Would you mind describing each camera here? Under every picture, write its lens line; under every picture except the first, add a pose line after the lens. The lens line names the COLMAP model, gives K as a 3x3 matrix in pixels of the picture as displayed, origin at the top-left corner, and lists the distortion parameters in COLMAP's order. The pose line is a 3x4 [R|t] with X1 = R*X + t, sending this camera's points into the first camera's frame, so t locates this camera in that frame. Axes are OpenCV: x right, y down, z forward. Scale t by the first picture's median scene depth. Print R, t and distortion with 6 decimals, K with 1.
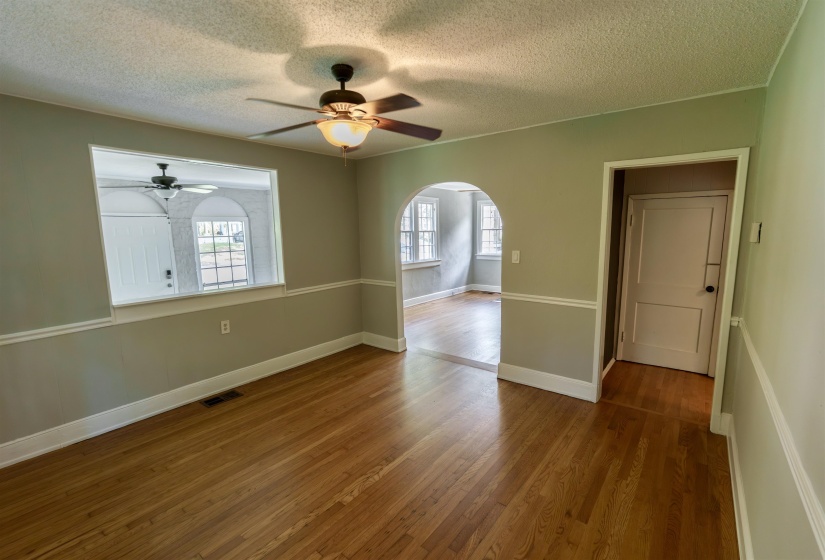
lens RADIAL K [[373.1, 0, 413.2], [0, 373.1, 285.1], [0, 0, 1]] dist [-0.000298, 0.000189]
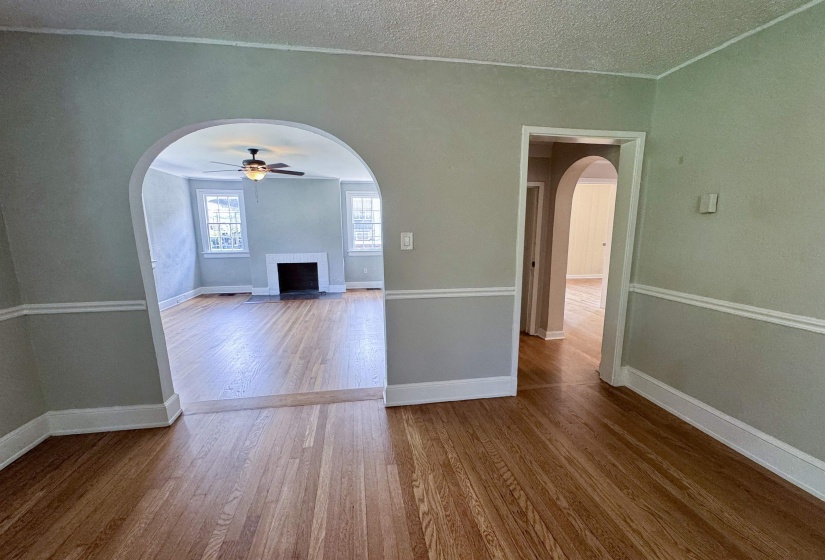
lens RADIAL K [[303.8, 0, 425.8], [0, 303.8, 278.9], [0, 0, 1]] dist [-0.003033, 0.000423]
pose [[0.634623, -0.109138, 0.765077, -0.160291], [0.102159, 0.993138, 0.056931, -0.029596], [-0.766040, 0.042030, 0.641417, 0.558306]]
